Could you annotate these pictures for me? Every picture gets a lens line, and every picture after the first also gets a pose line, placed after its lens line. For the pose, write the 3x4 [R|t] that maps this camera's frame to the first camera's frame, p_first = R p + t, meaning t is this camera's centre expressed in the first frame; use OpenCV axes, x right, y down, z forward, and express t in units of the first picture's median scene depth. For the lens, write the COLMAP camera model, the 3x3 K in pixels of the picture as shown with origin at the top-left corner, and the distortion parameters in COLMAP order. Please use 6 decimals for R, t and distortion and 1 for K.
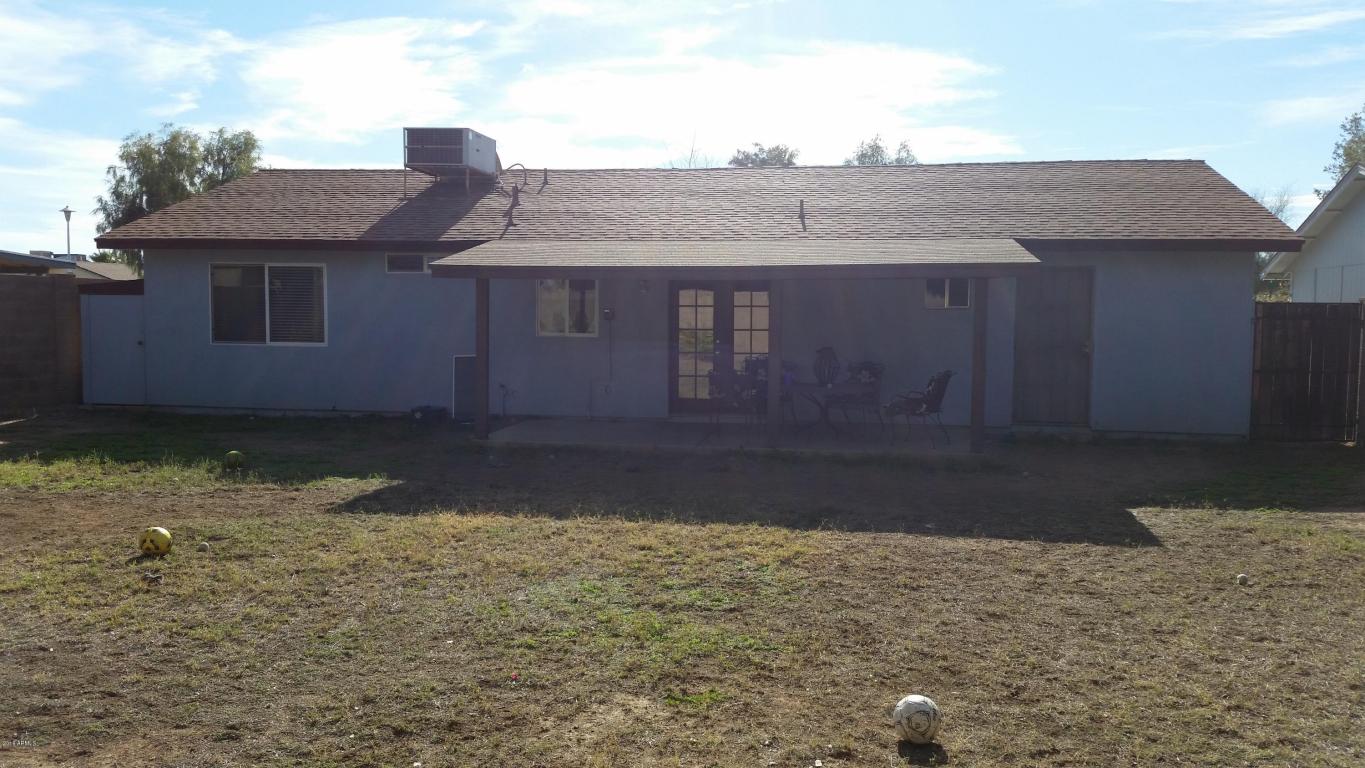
lens RADIAL K [[1104.2, 0, 691.2], [0, 1104.2, 381.0], [0, 0, 1]] dist [0.134516, -0.270413]
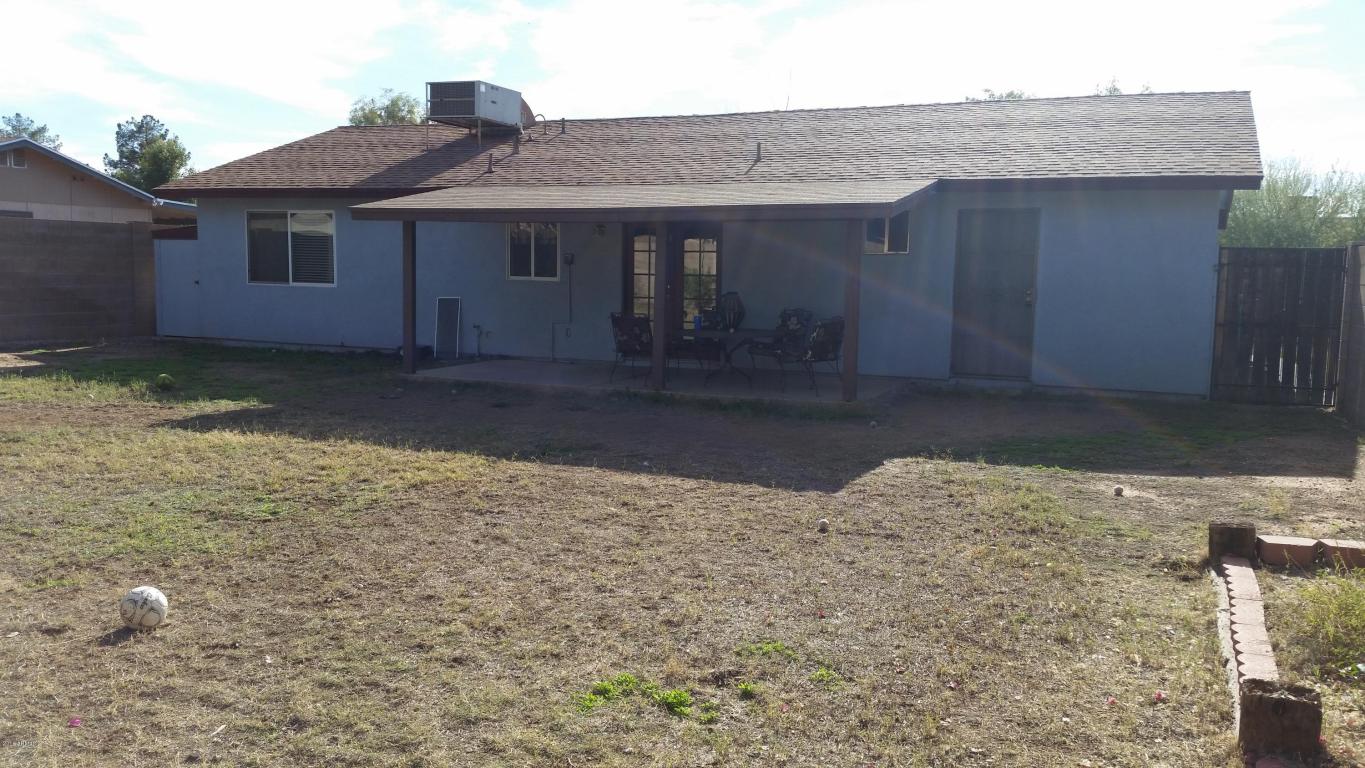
lens RADIAL K [[1104.2, 0, 691.2], [0, 1104.2, 381.0], [0, 0, 1]] dist [0.134516, -0.270413]
pose [[0.969319, 0.031617, -0.243766, 0.278699], [-0.022268, 0.998910, 0.041014, 0.008000], [0.244797, -0.034327, 0.968966, 0.025892]]
